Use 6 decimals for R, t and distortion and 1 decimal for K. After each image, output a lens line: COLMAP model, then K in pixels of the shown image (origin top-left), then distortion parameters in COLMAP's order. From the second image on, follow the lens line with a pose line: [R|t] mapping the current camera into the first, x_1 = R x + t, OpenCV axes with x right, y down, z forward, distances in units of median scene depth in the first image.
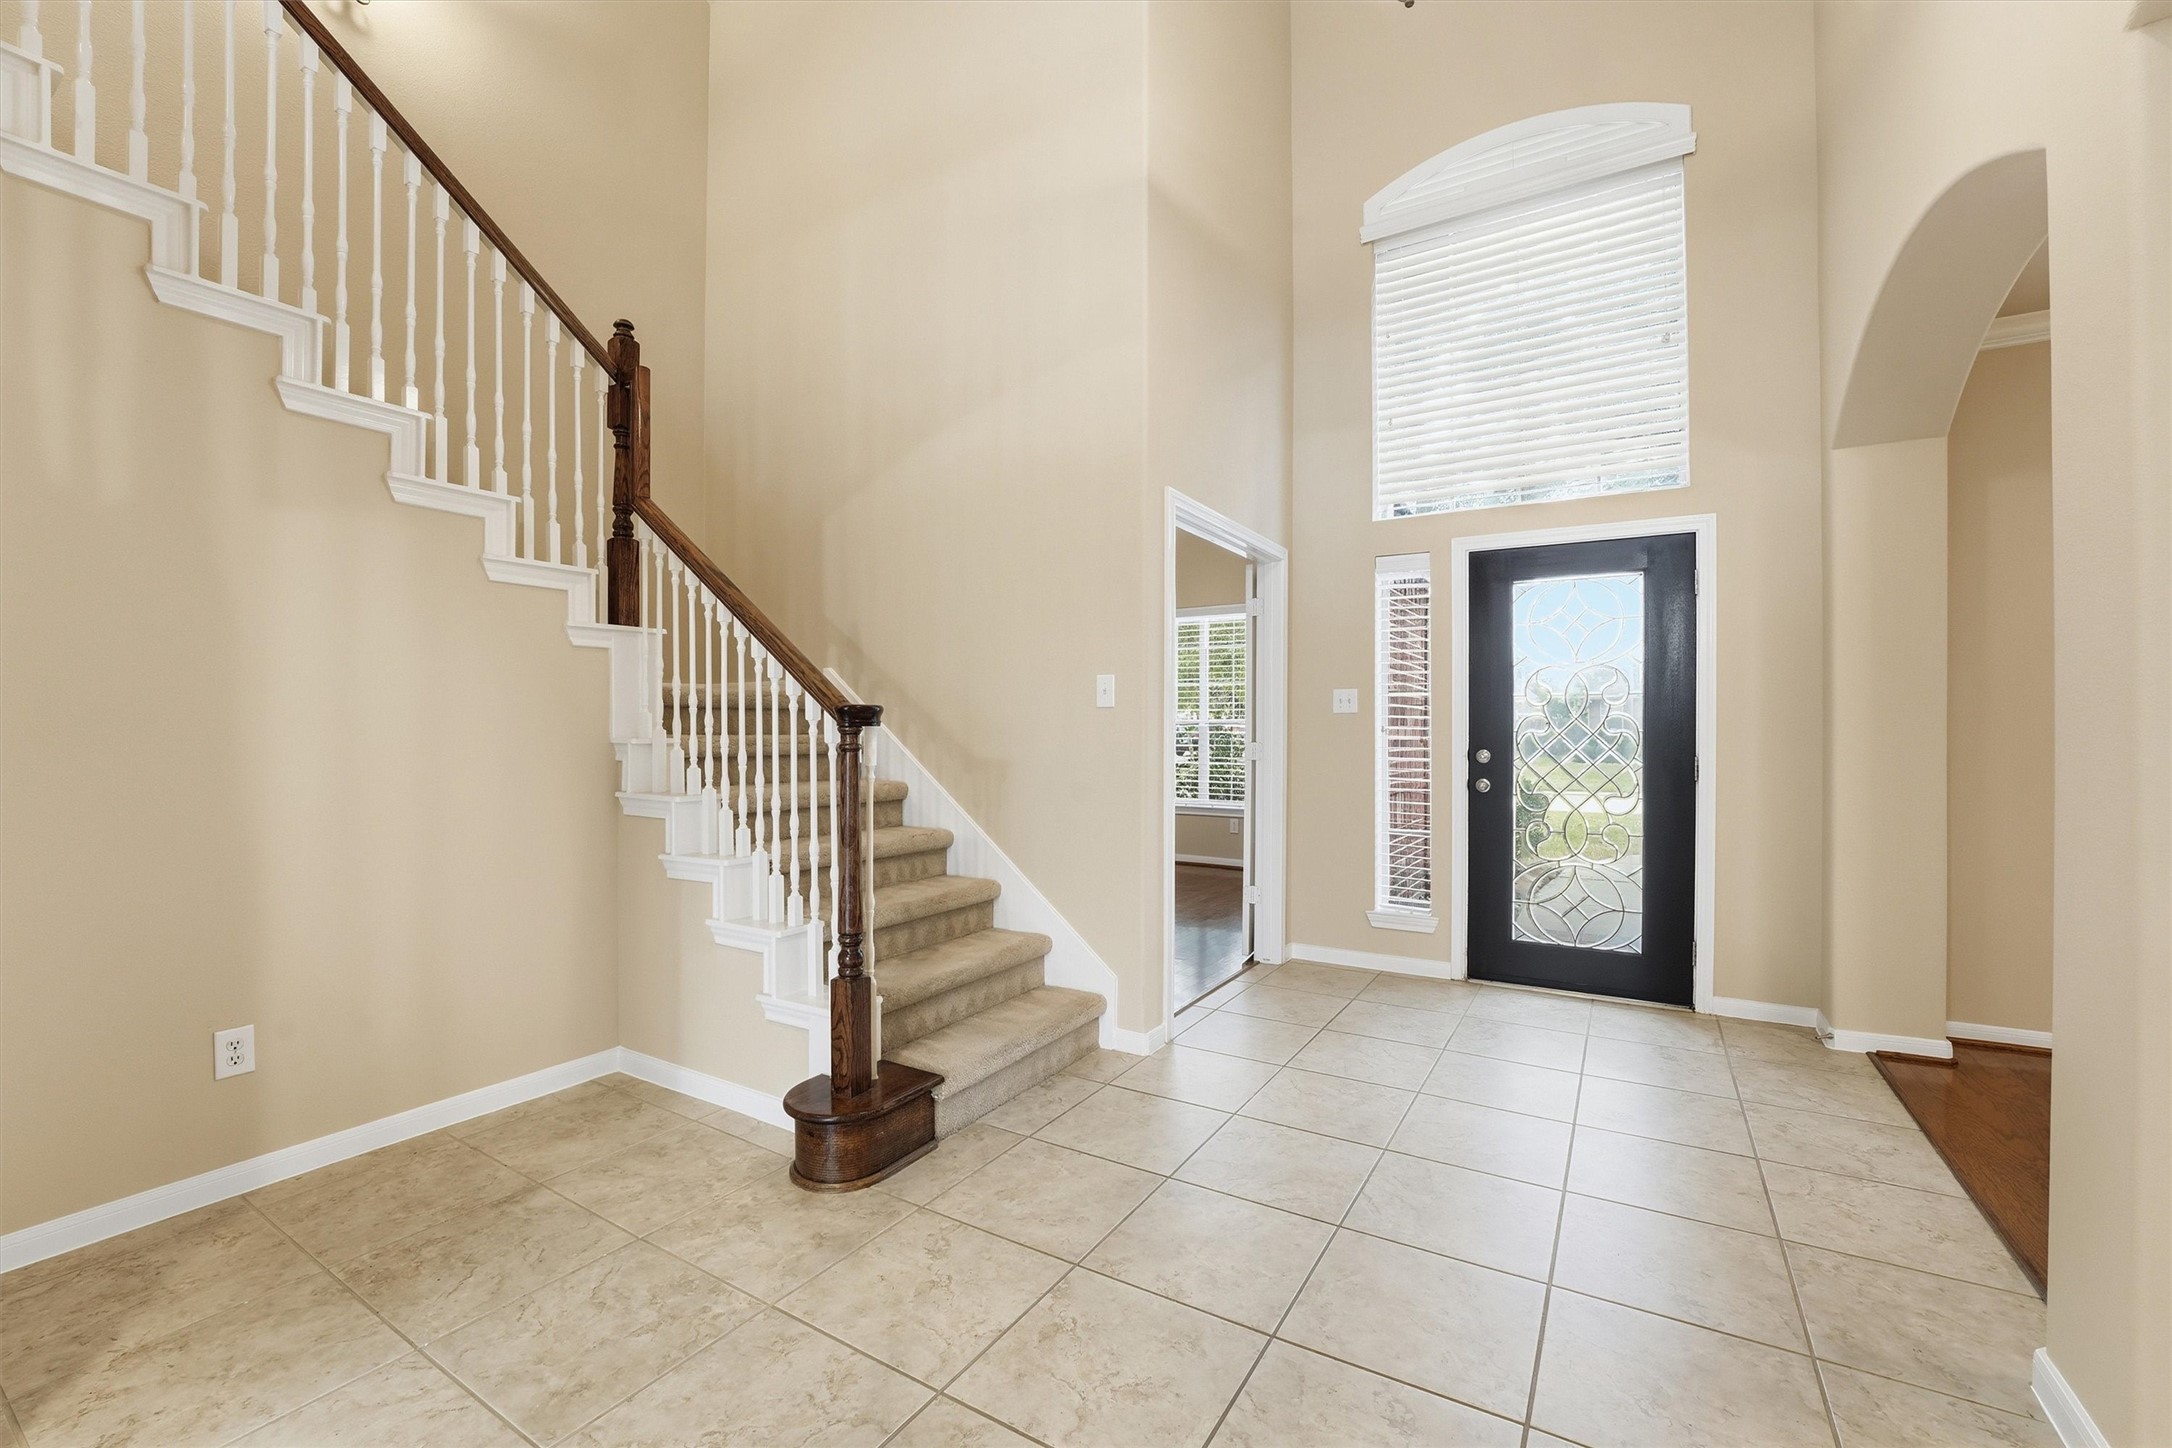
lens RADIAL K [[884.8, 0, 1119.1], [0, 884.8, 732.3], [0, 0, 1]] dist [-0.010049, 0.000037]
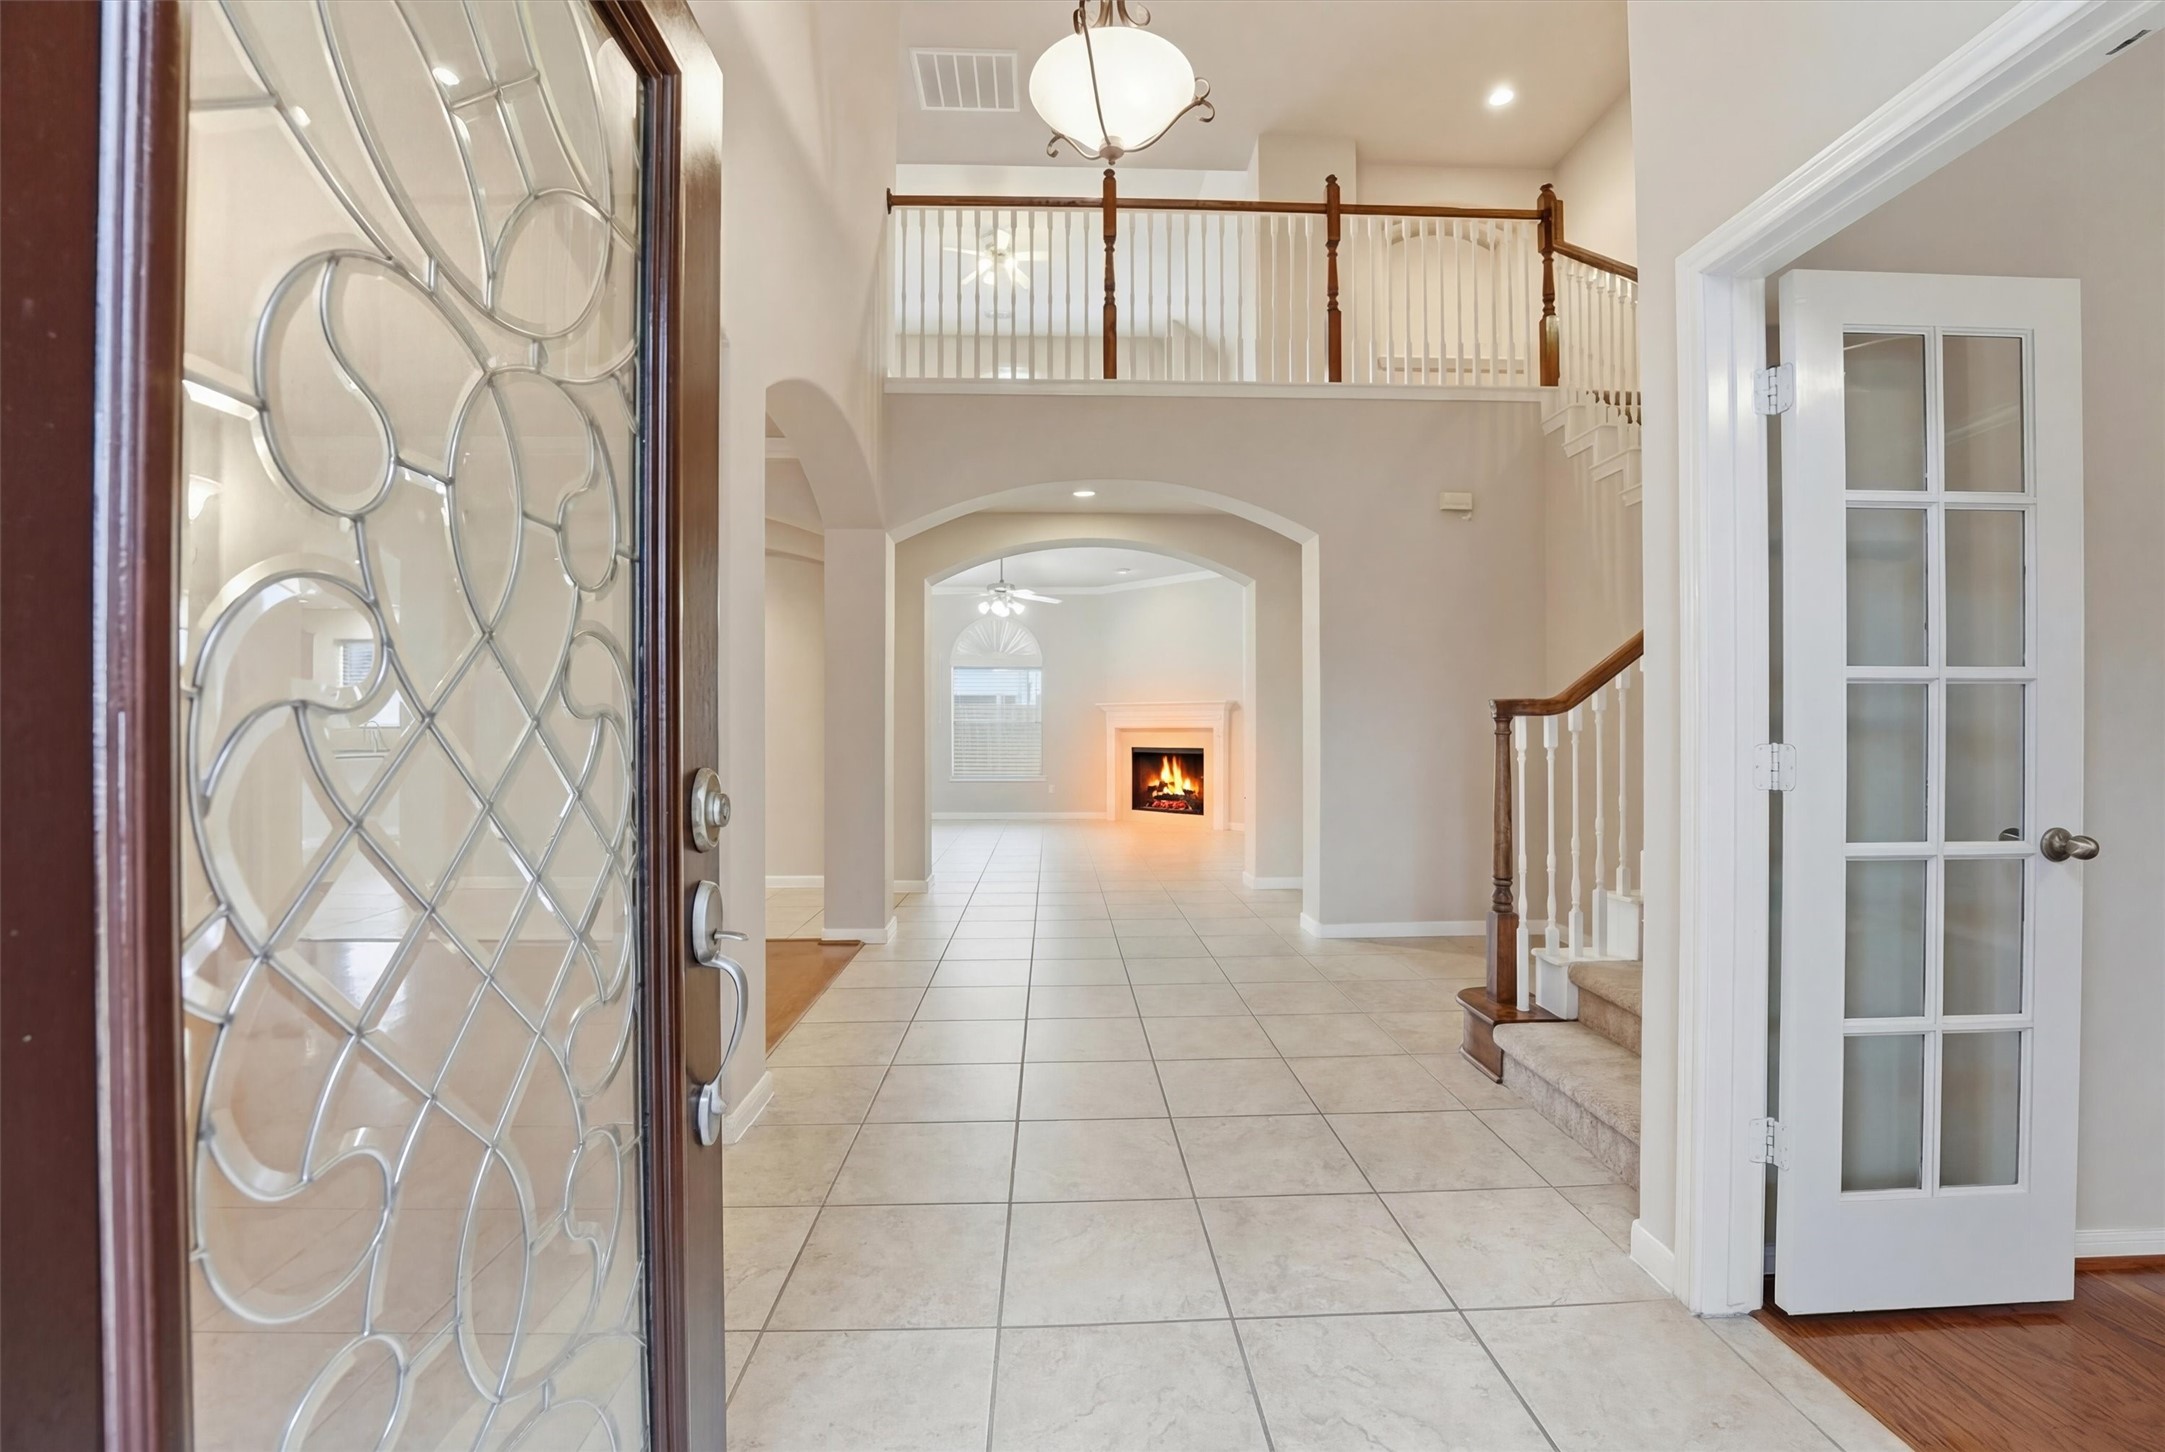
lens RADIAL K [[878.5, 0, 1082.5], [0, 878.5, 726.0], [0, 0, 1]] dist [0.001685, 0.000014]
pose [[-0.836325, 0.000265, -0.548233, 0.959896], [0.000531, 1.000000, -0.000327, 0.008453], [0.548233, -0.000564, -0.836325, 1.834773]]
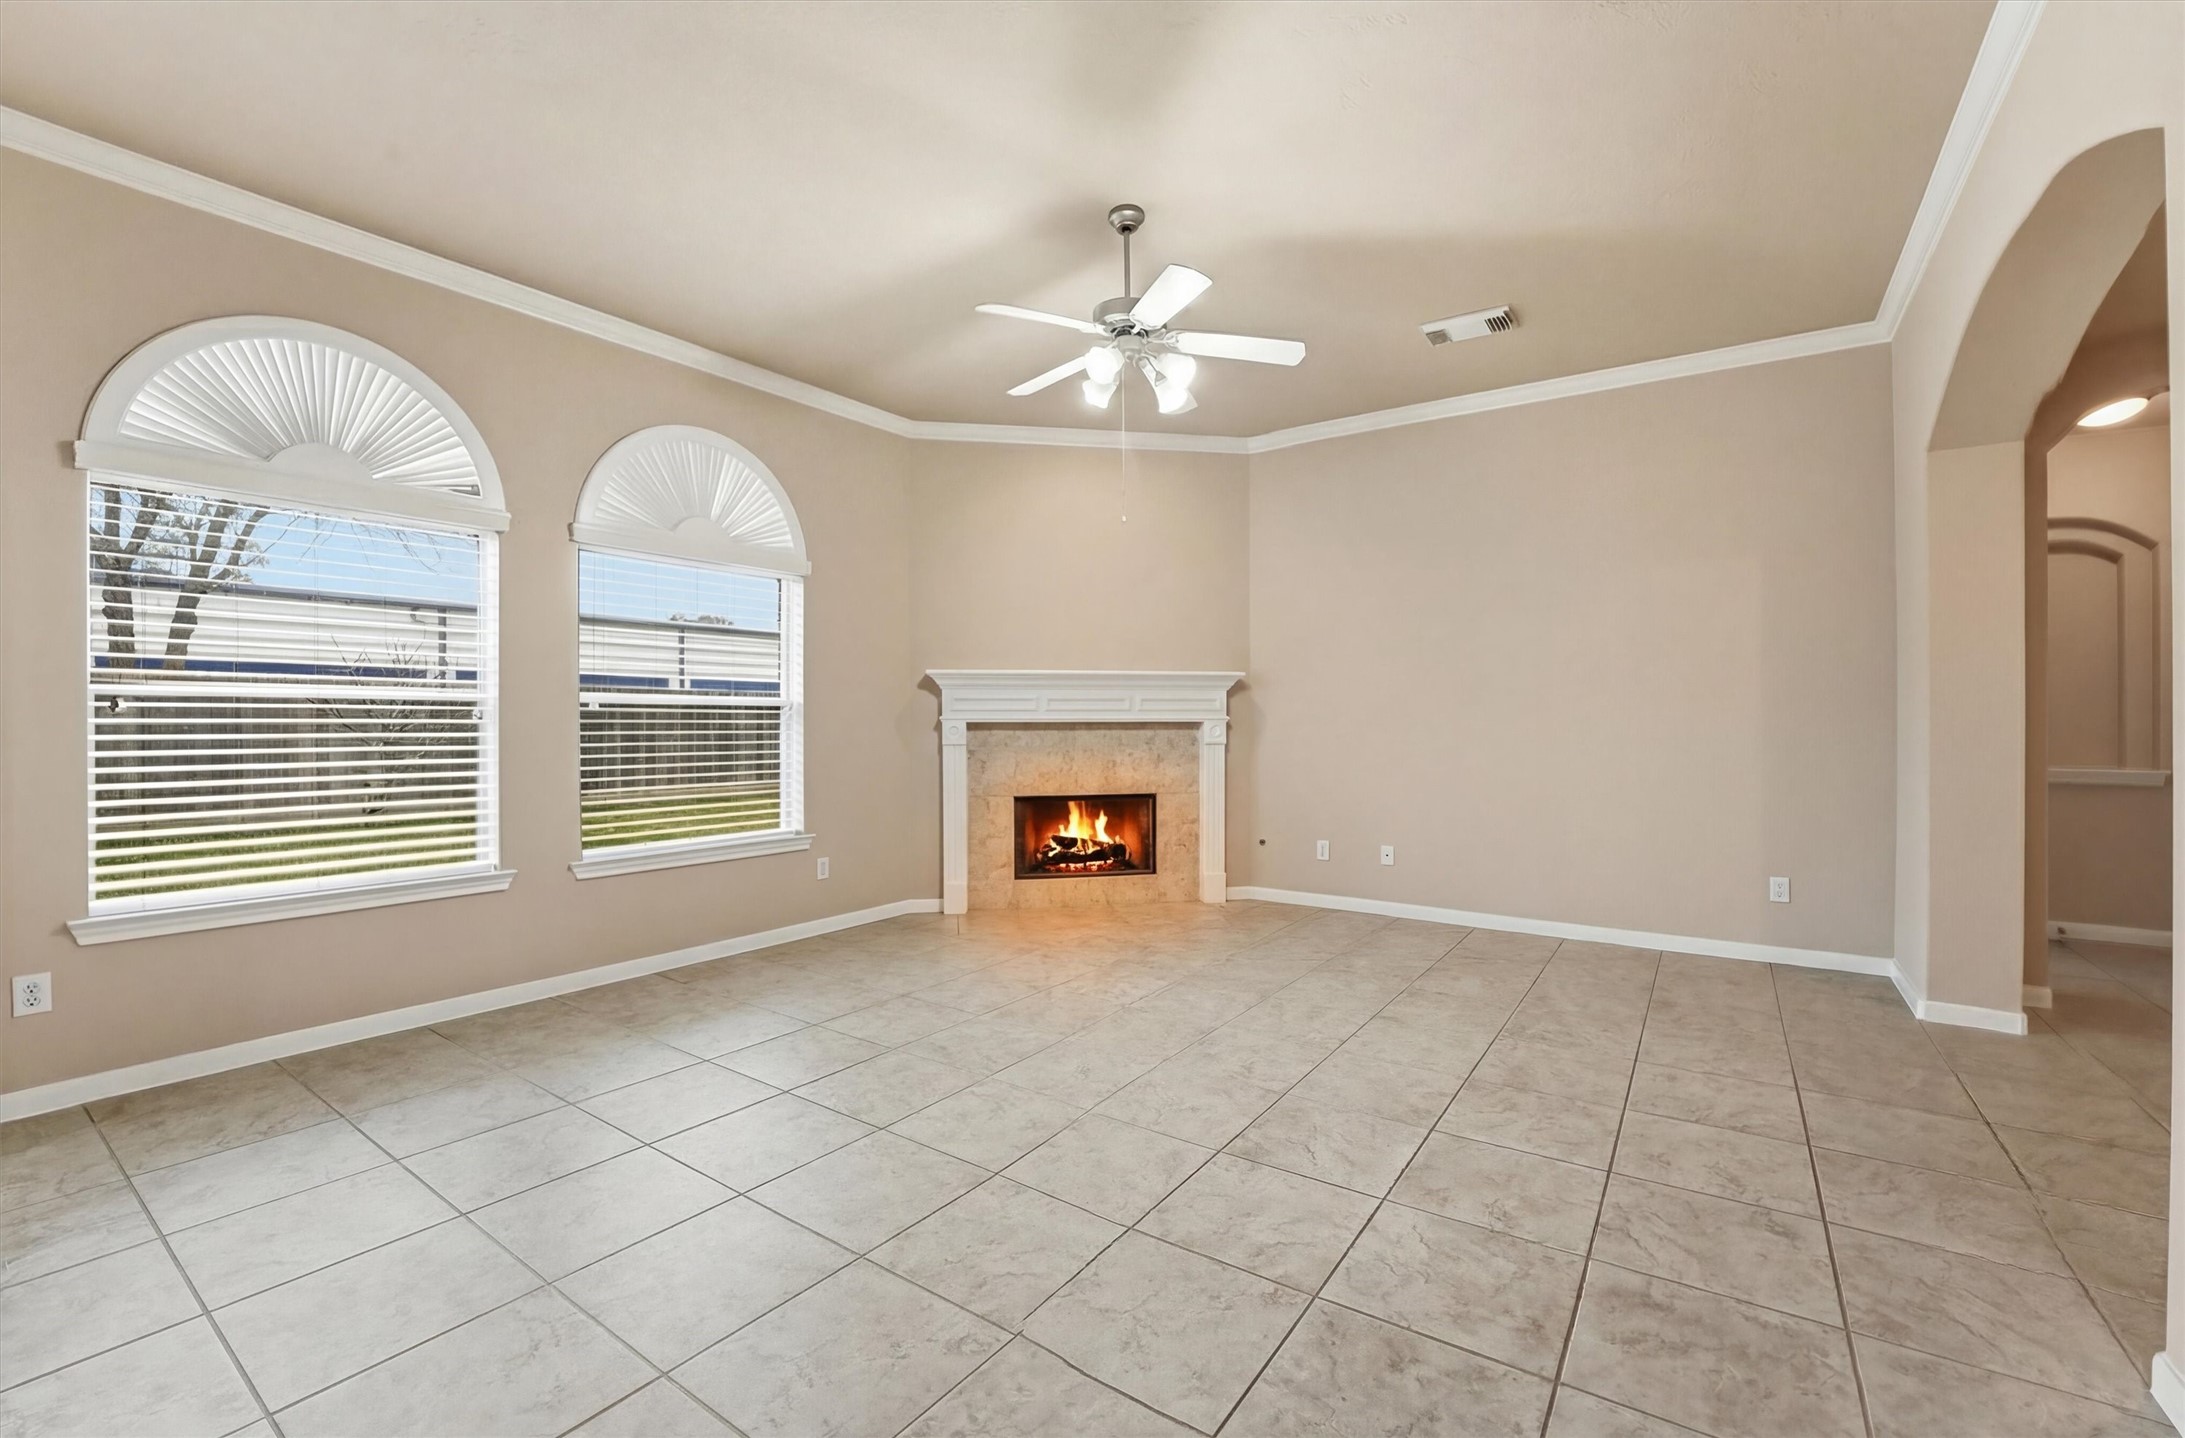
lens RADIAL K [[912.7, 0, 1104.9], [0, 912.7, 717.1], [0, 0, 1]] dist [-0.028503, 0.000069]
pose [[-0.071295, -0.007581, -0.997426, 0.519832], [0.002703, 0.999966, -0.007793, 0.025516], [0.997452, -0.003251, -0.071272, -1.723936]]
